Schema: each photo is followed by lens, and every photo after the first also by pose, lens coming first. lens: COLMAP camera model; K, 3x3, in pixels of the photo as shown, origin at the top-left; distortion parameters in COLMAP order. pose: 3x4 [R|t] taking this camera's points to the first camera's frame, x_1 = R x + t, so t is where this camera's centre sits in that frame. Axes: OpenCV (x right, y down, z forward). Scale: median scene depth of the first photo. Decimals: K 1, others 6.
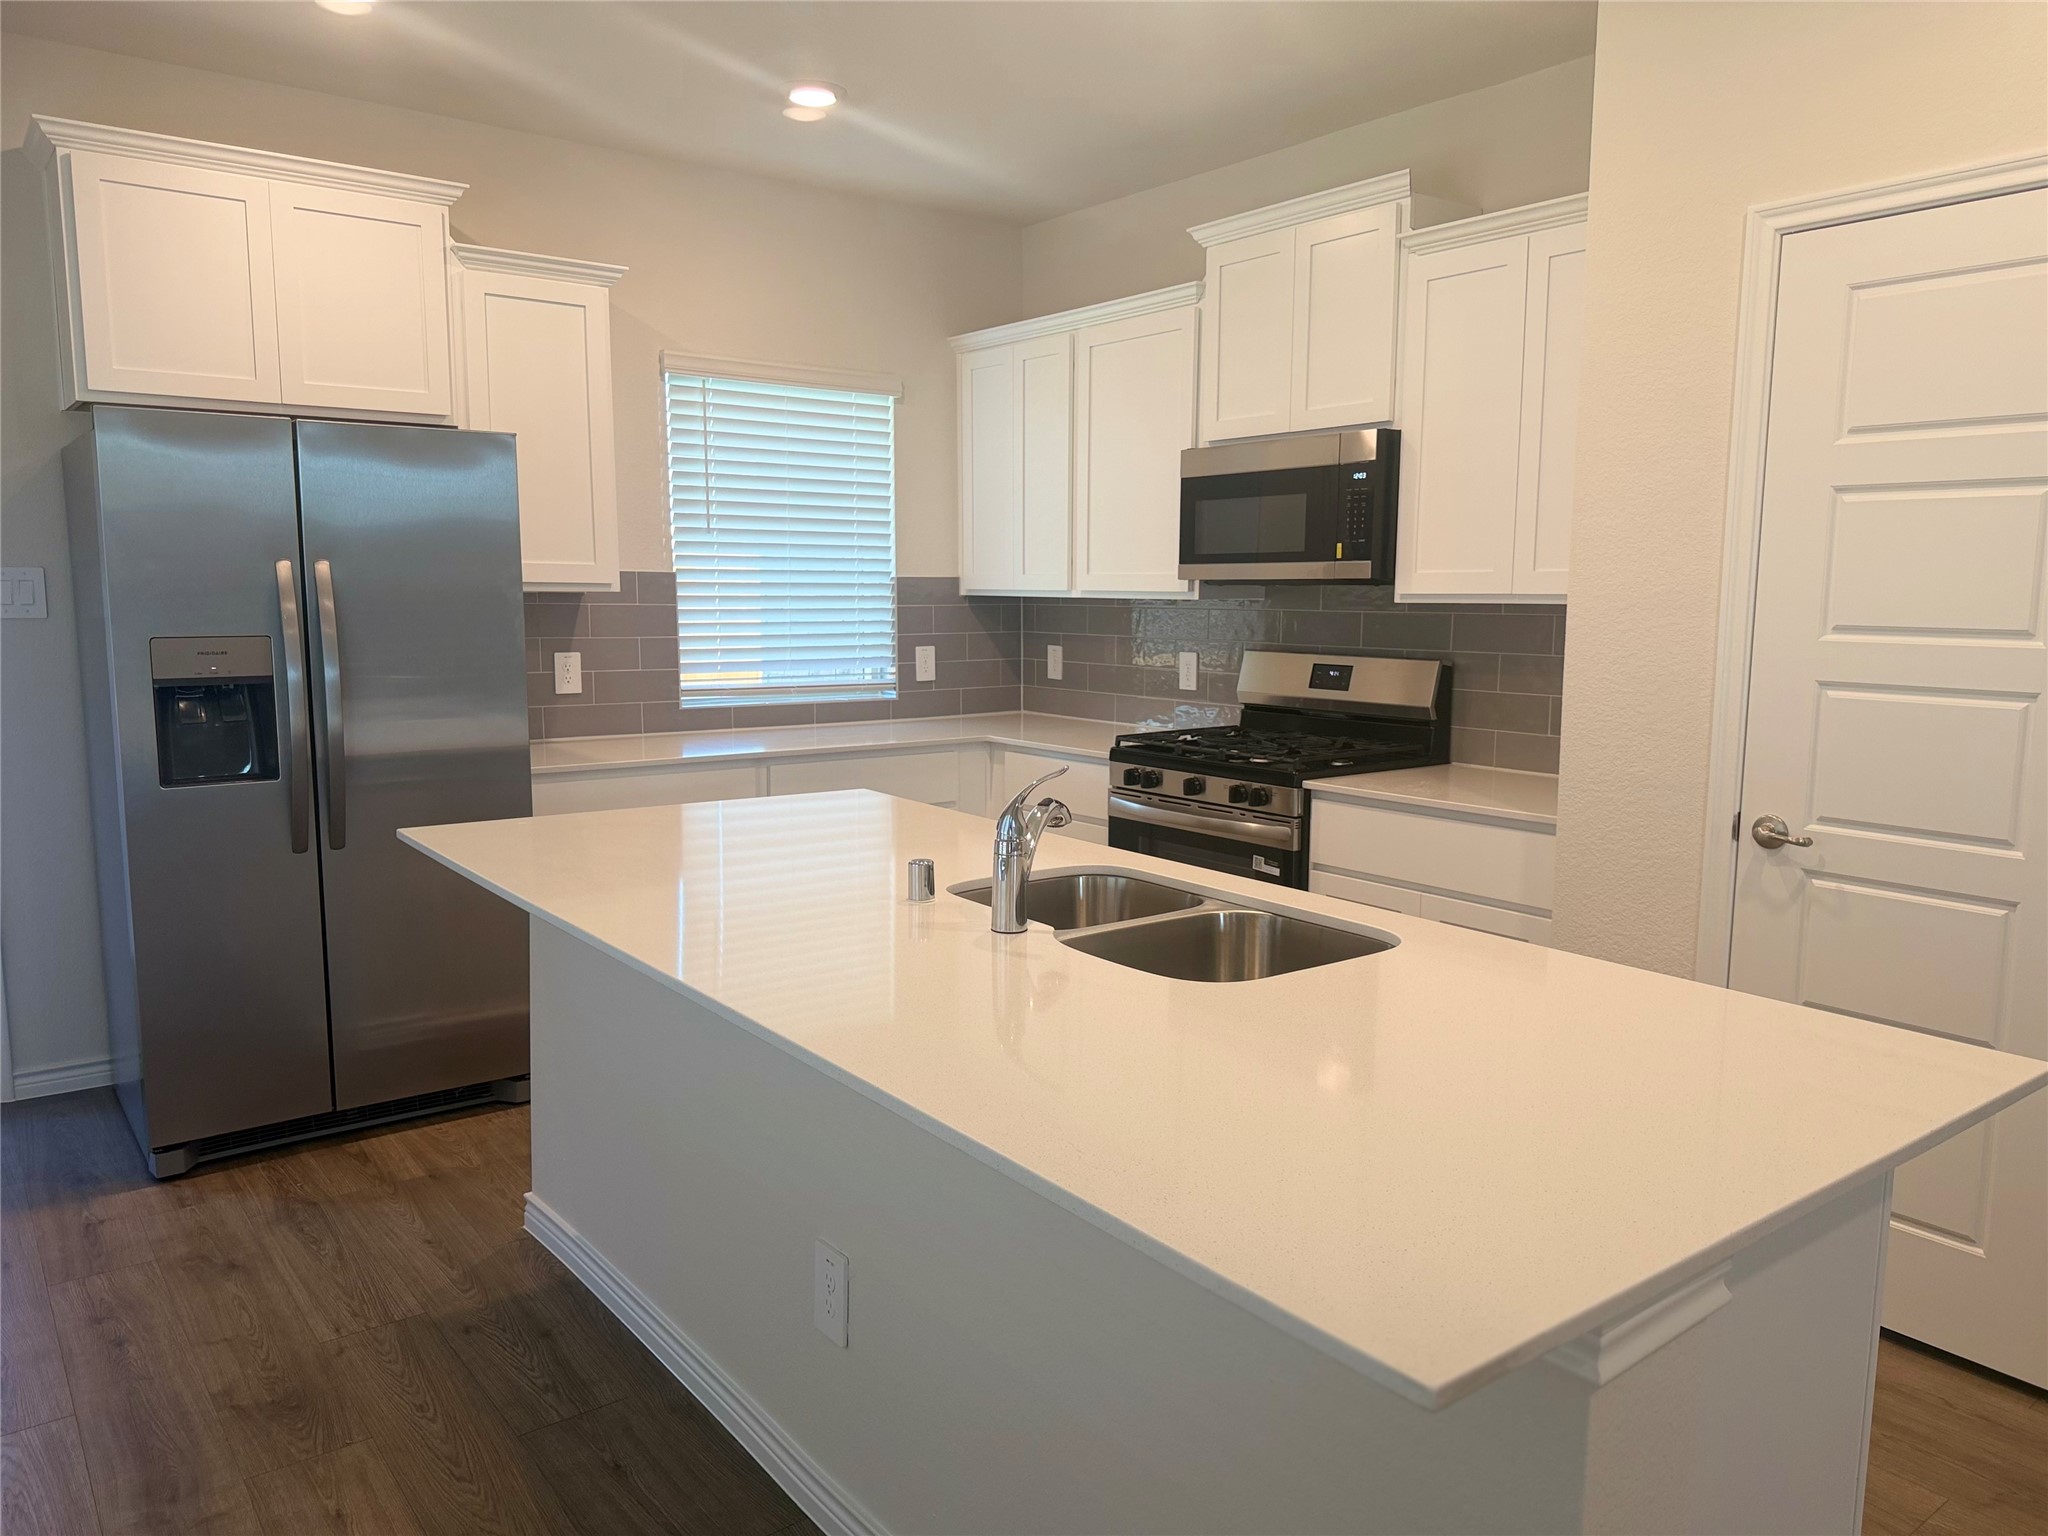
lens RADIAL K [[1435.3, 0, 1042.0], [0, 1435.3, 774.1], [0, 0, 1]] dist [0.025494, -0.050325]
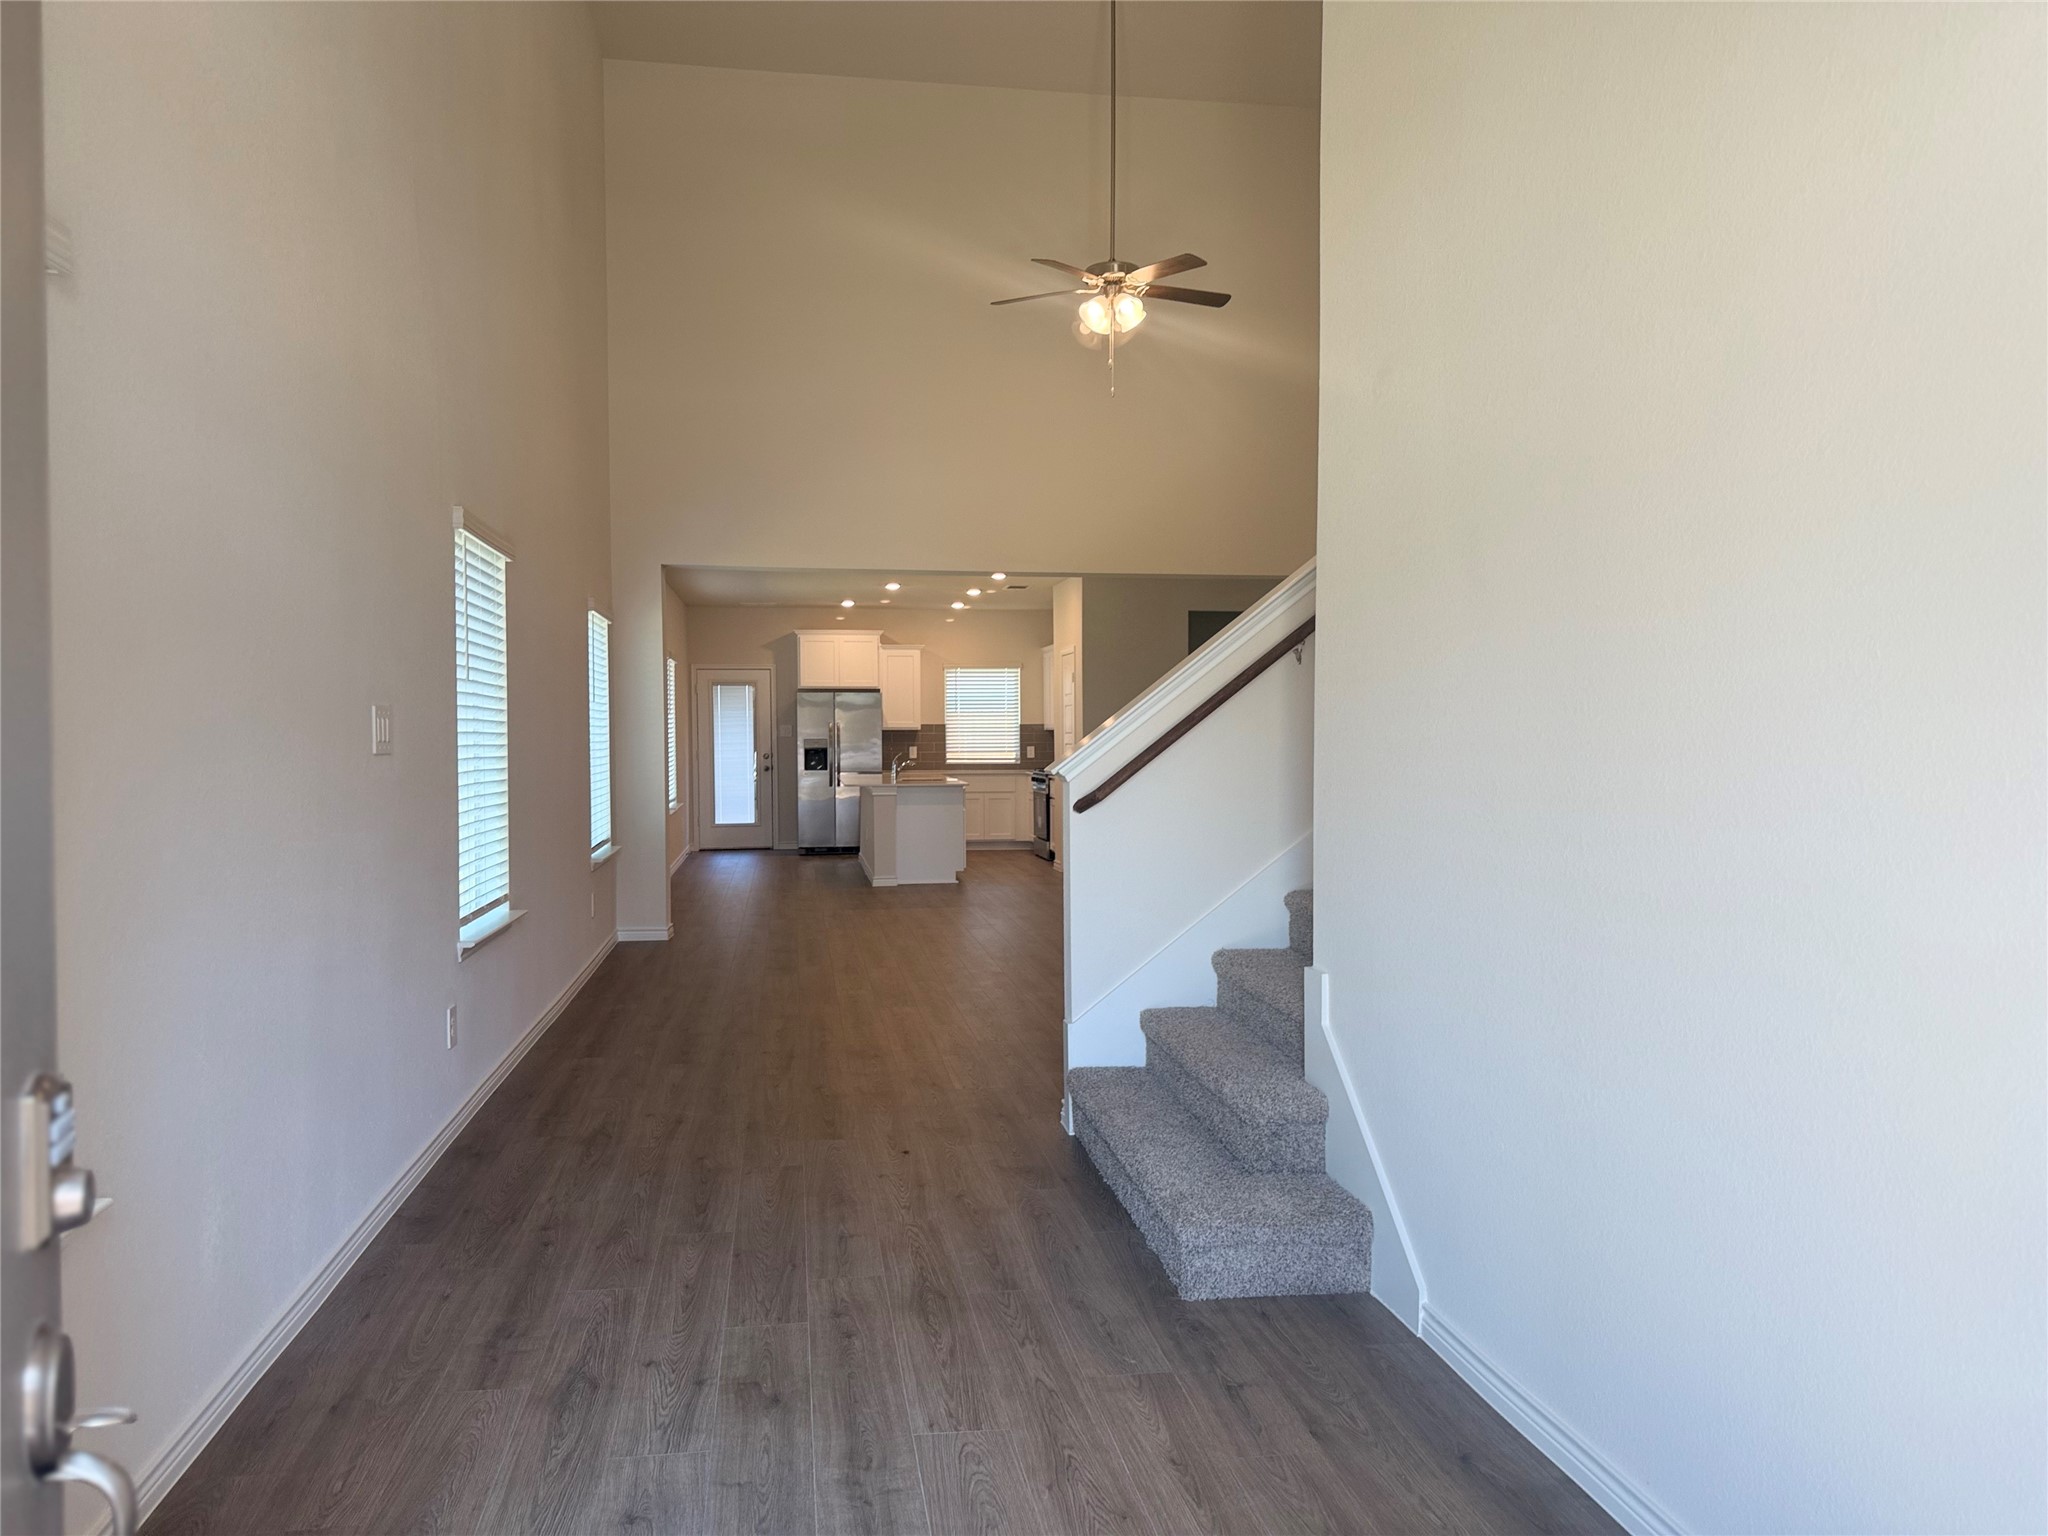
lens RADIAL K [[1435.3, 0, 1019.0], [0, 1435.3, 766.0], [0, 0, 1]] dist [0.025494, -0.050325]
pose [[0.884923, -0.000775, -0.465737, 1.838165], [-0.050511, 0.993940, -0.097627, 0.350665], [0.462990, 0.109917, 0.879522, -2.366150]]
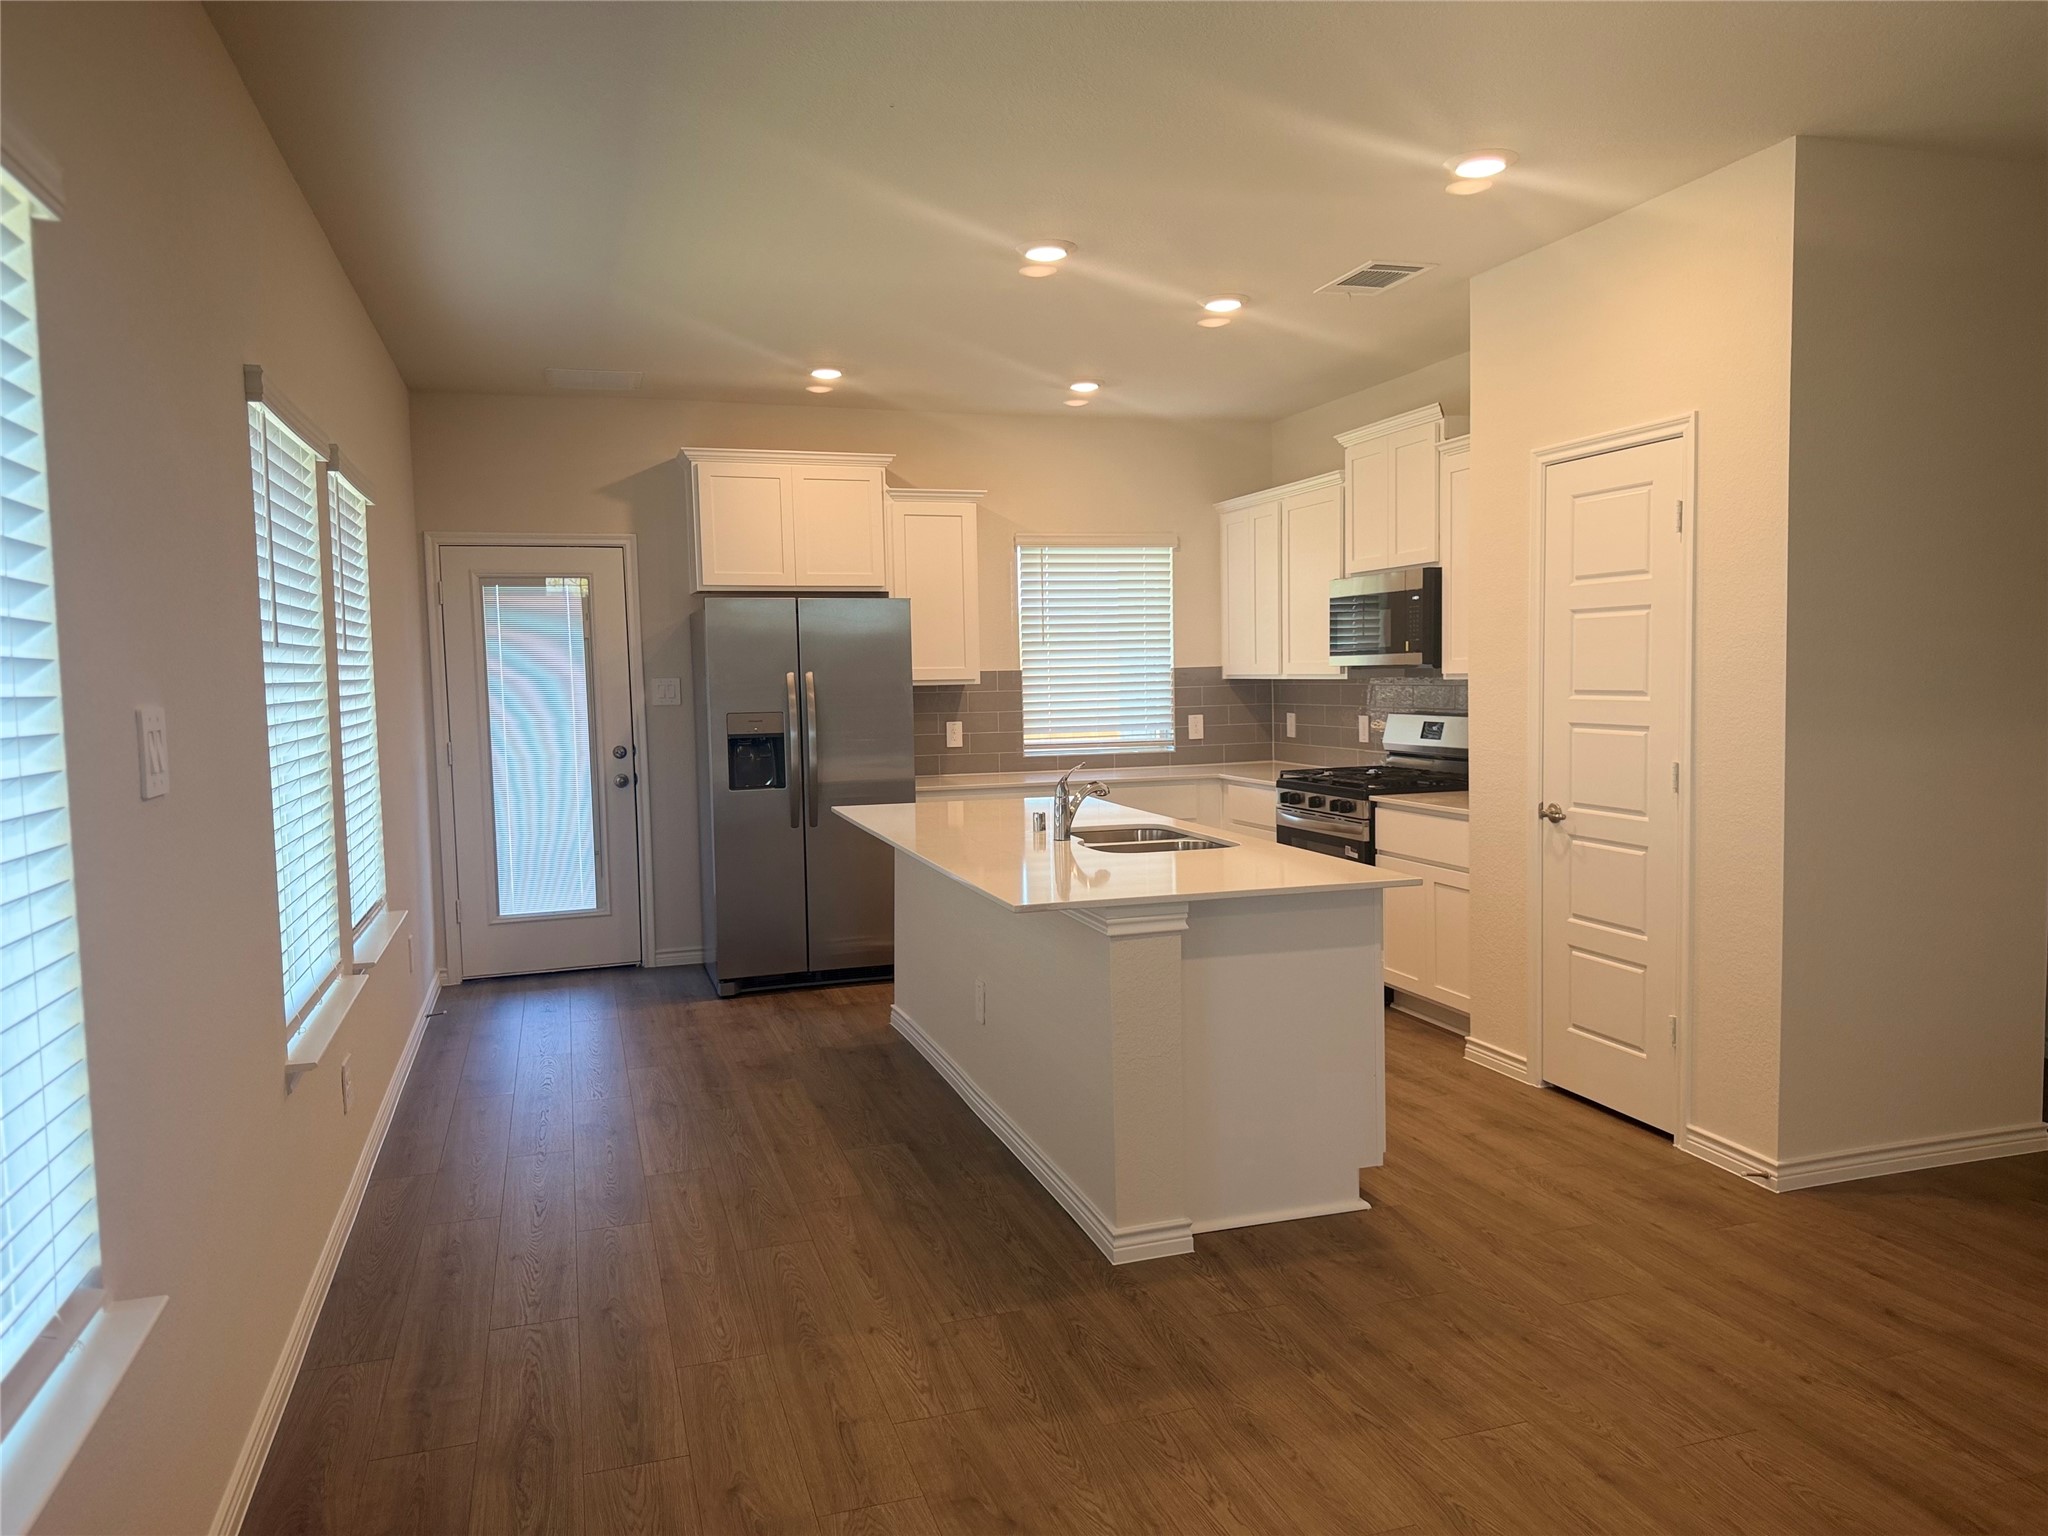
lens RADIAL K [[1435.3, 0, 1045.6], [0, 1435.3, 757.4], [0, 0, 1]] dist [0.025494, -0.050325]
pose [[0.939989, -0.004943, -0.341170, 0.373150], [-0.017904, 0.997803, -0.063786, 0.067014], [0.340736, 0.066067, 0.937835, -0.561141]]
